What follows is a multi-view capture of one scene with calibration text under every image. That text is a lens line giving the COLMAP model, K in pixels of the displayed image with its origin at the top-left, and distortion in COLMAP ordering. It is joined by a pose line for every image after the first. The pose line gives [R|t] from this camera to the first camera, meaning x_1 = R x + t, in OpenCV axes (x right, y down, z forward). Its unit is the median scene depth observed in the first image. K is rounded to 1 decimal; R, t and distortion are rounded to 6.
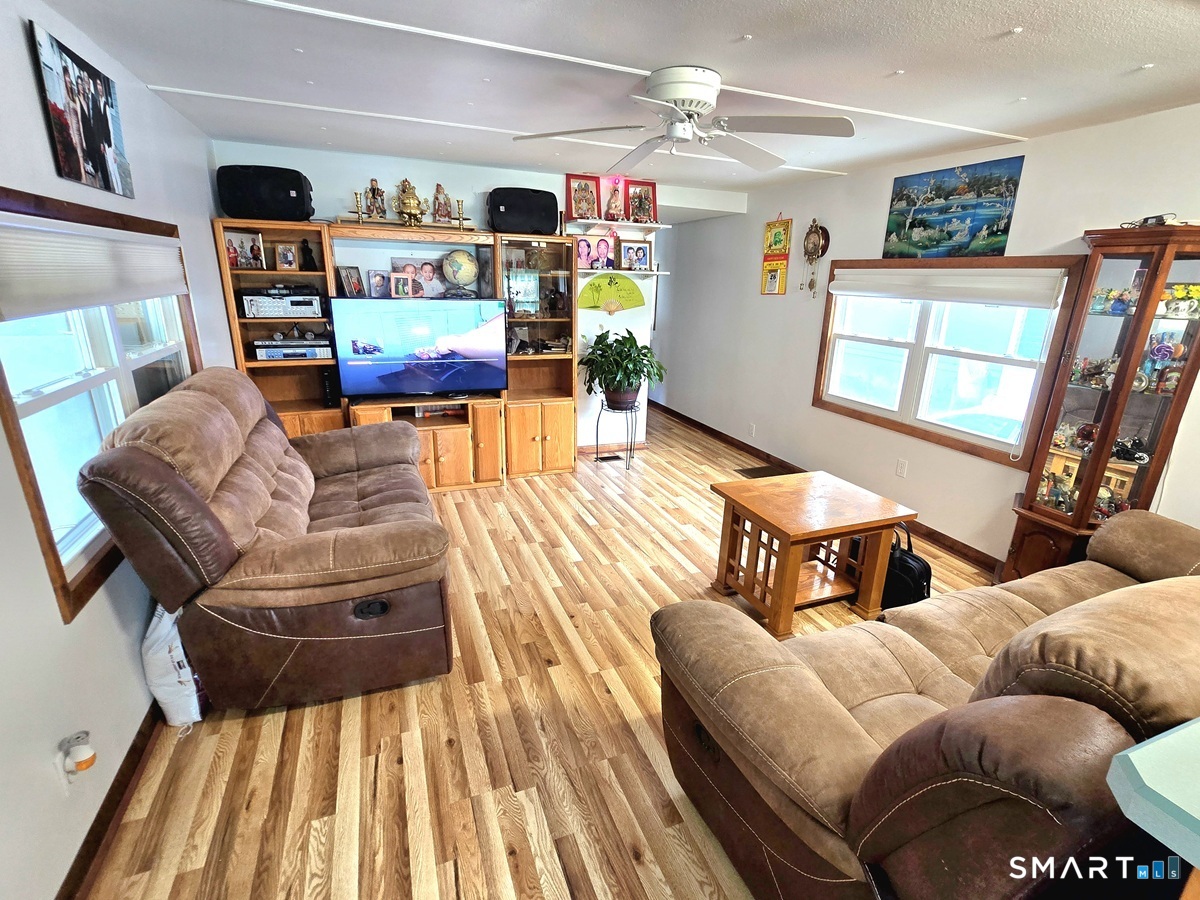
lens RADIAL K [[560.6, 0, 610.7], [0, 560.6, 455.3], [0, 0, 1]] dist [0.000050, -0.001010]
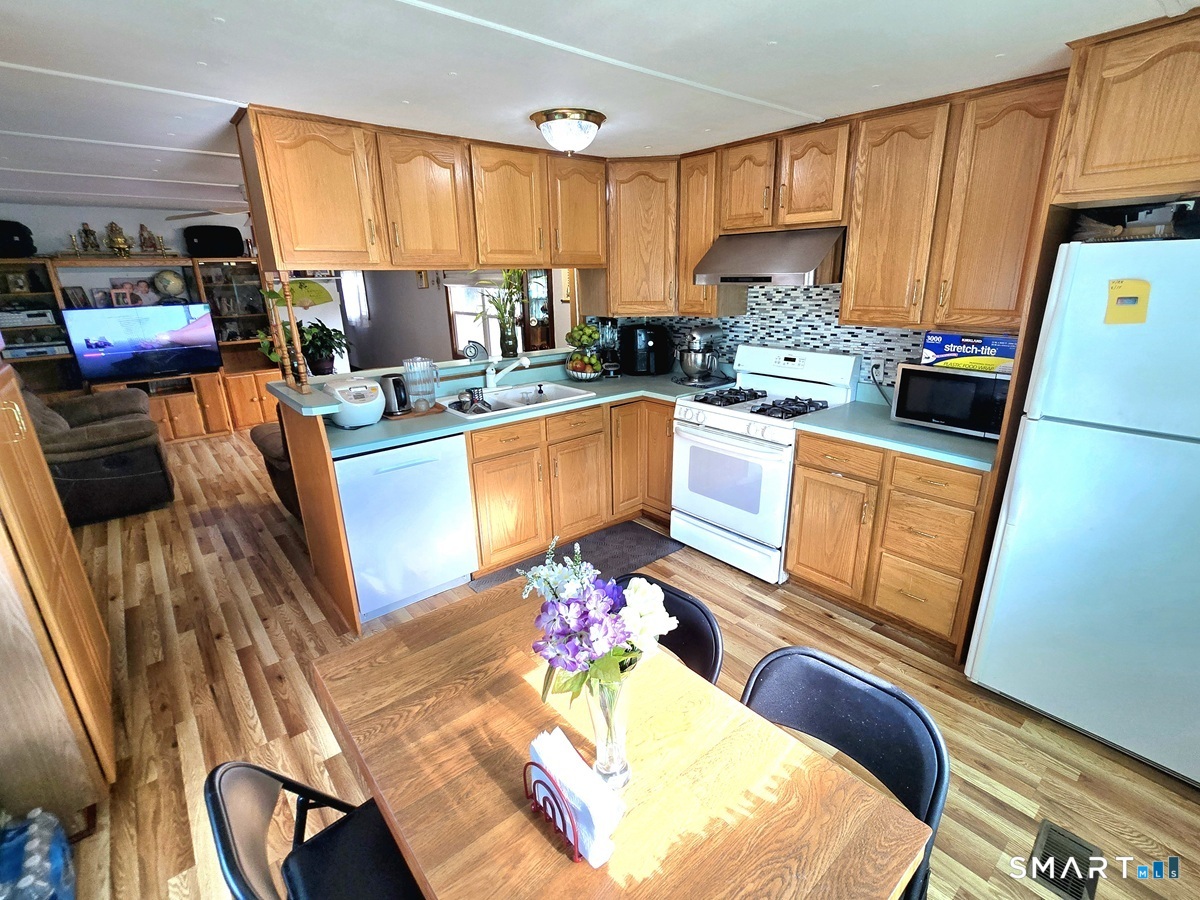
lens RADIAL K [[560.6, 0, 608.6], [0, 560.6, 453.7], [0, 0, 1]] dist [0.000050, -0.001010]
pose [[0.947847, -0.141998, 0.285346, 0.344327], [0.139471, 0.989793, 0.029267, 0.222094], [-0.286589, 0.012057, 0.957978, -0.722906]]
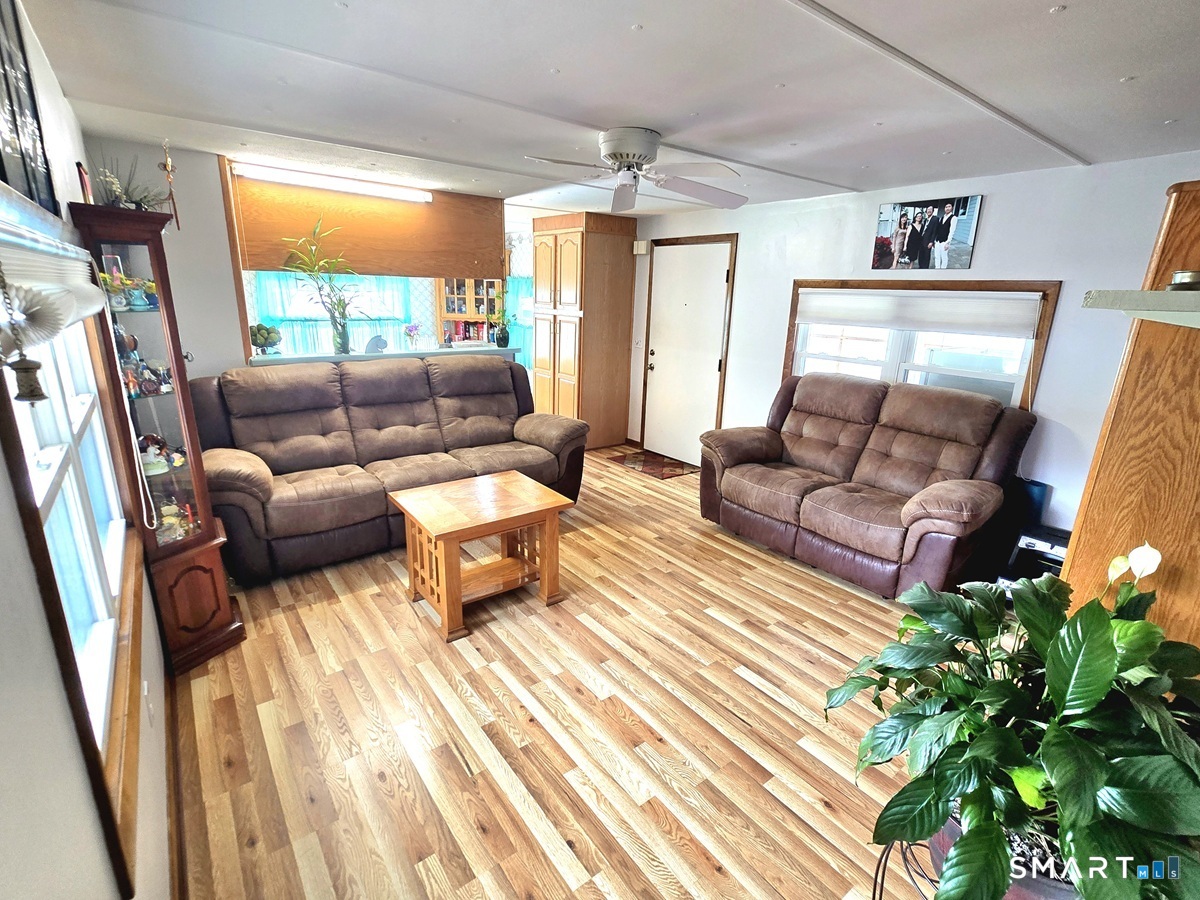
lens RADIAL K [[560.6, 0, 605.8], [0, 560.6, 449.7], [0, 0, 1]] dist [0.000050, -0.001010]
pose [[-0.963071, 0.016558, -0.268738, 0.293833], [-0.133996, 0.836250, 0.531725, -0.424158], [0.233536, 0.548098, -0.803149, 1.324885]]
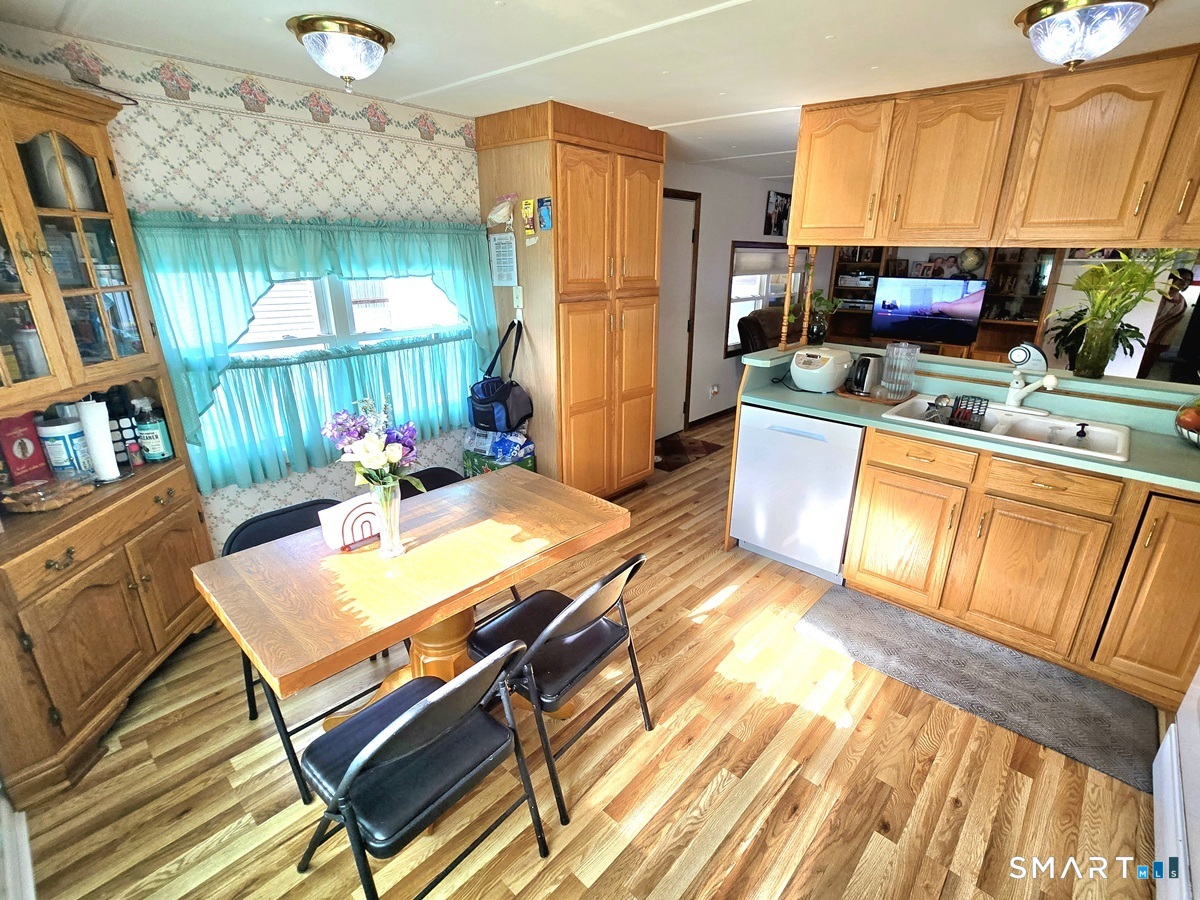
lens RADIAL K [[560.6, 0, 608.0], [0, 560.6, 448.8], [0, 0, 1]] dist [0.000050, -0.001010]
pose [[0.433428, 0.272241, -0.859084, 0.824168], [-0.270862, 0.948556, 0.163938, 0.187904], [0.859520, 0.161638, 0.484870, -0.547735]]
